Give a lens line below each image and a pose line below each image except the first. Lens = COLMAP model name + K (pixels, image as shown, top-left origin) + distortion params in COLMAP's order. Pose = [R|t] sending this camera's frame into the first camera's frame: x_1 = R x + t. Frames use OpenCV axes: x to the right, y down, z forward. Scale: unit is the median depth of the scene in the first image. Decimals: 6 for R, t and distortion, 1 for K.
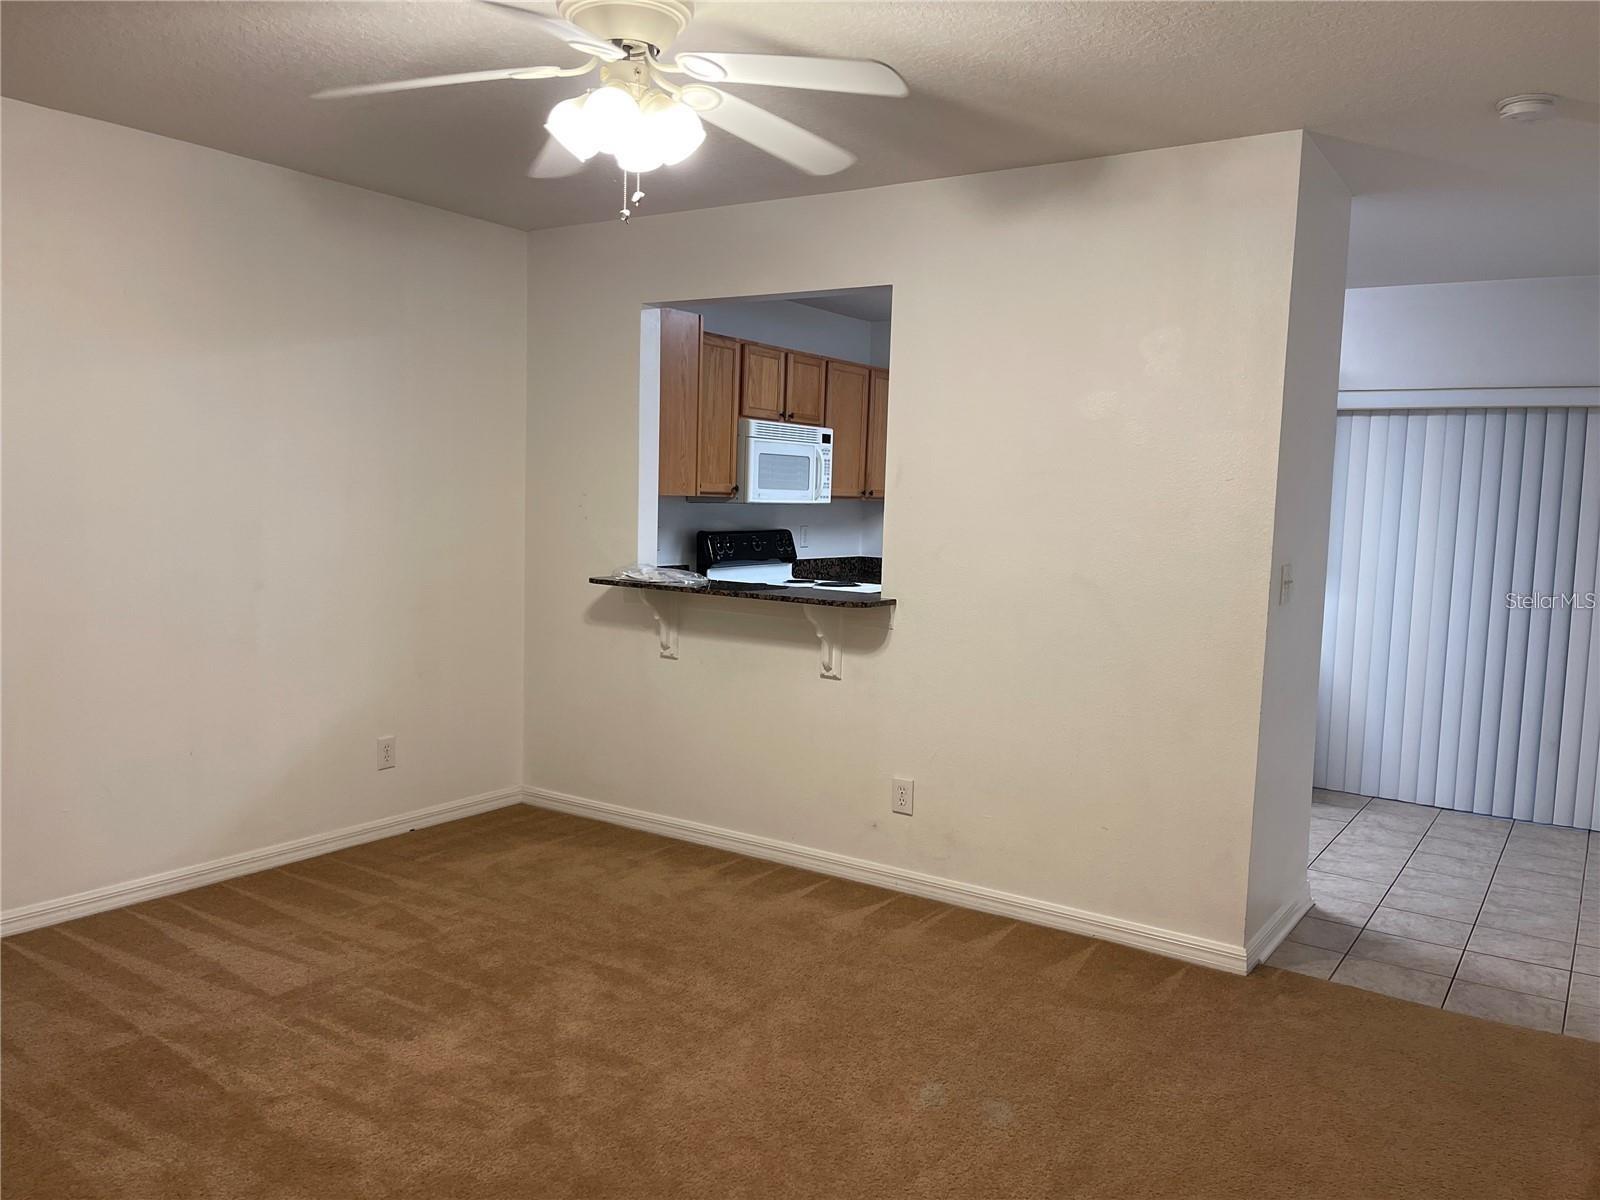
lens RADIAL K [[1216.7, 0, 807.9], [0, 1216.7, 601.0], [0, 0, 1]] dist [0.037120, -0.027811]
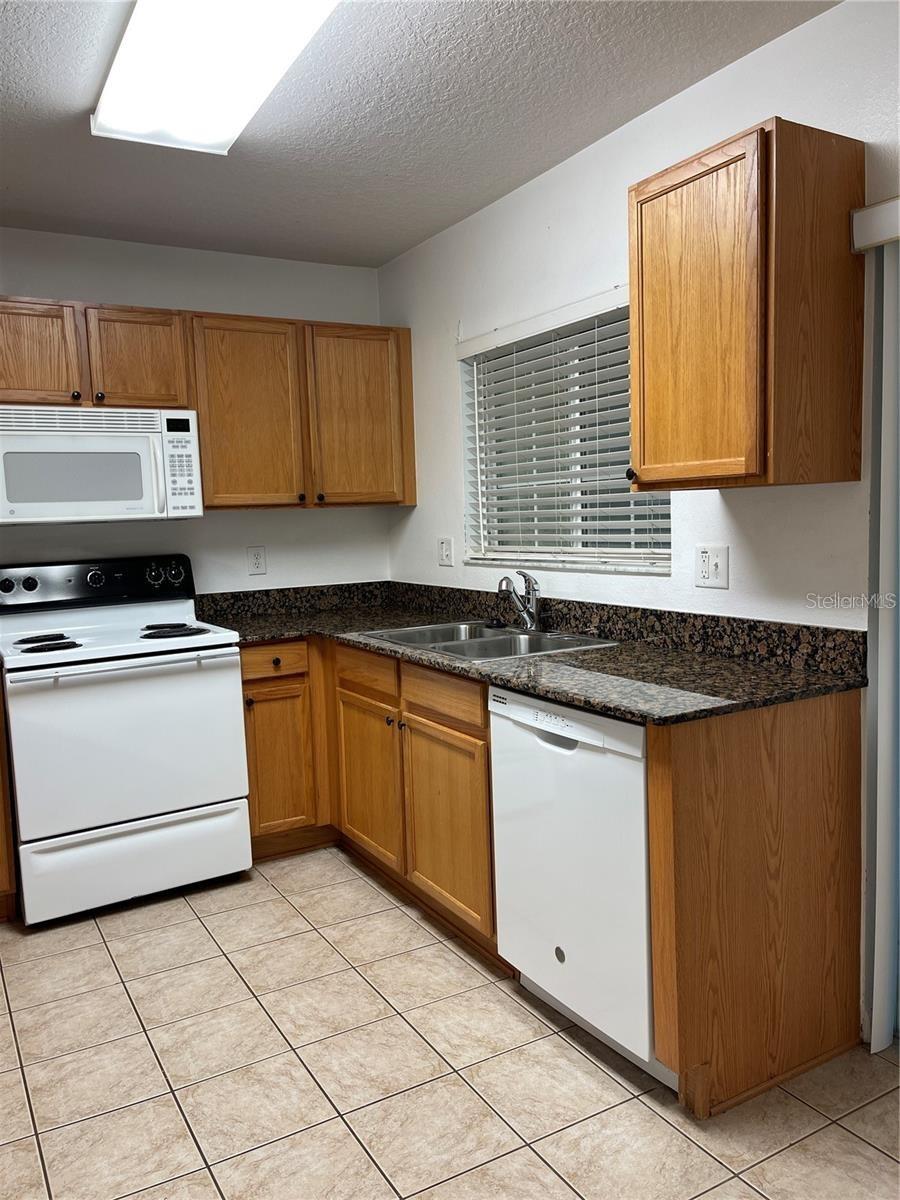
lens RADIAL K [[912.5, 0, 447.7], [0, 912.5, 599.5], [0, 0, 1]] dist [0.037120, -0.027811]
pose [[0.891466, -0.026540, -0.452310, 0.395248], [0.028190, 0.999598, -0.003092, -0.026126], [0.452210, -0.009994, 0.891856, 0.598424]]
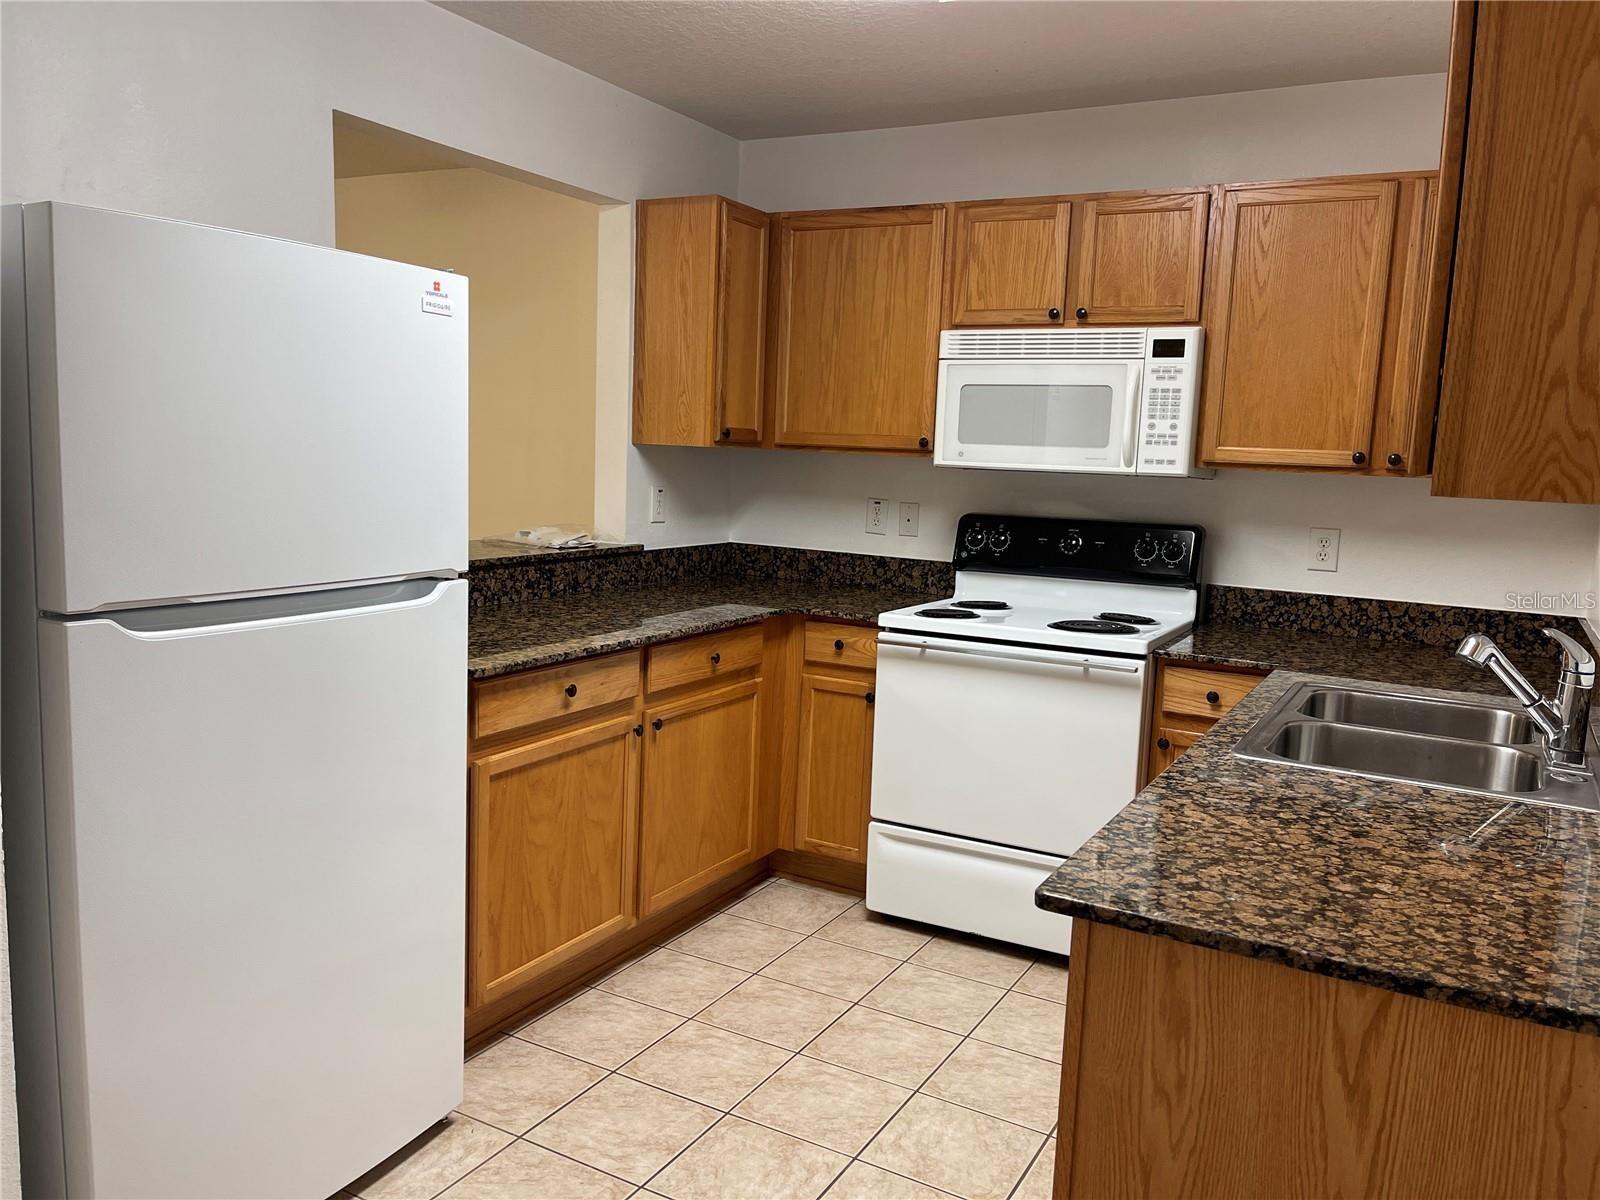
lens RADIAL K [[1216.7, 0, 795.8], [0, 1216.7, 597.5], [0, 0, 1]] dist [0.037120, -0.027811]
pose [[0.071143, 0.091061, -0.993301, 0.529402], [-0.129738, 0.988209, 0.081302, -0.051139], [0.988993, 0.123085, 0.082118, 0.819637]]
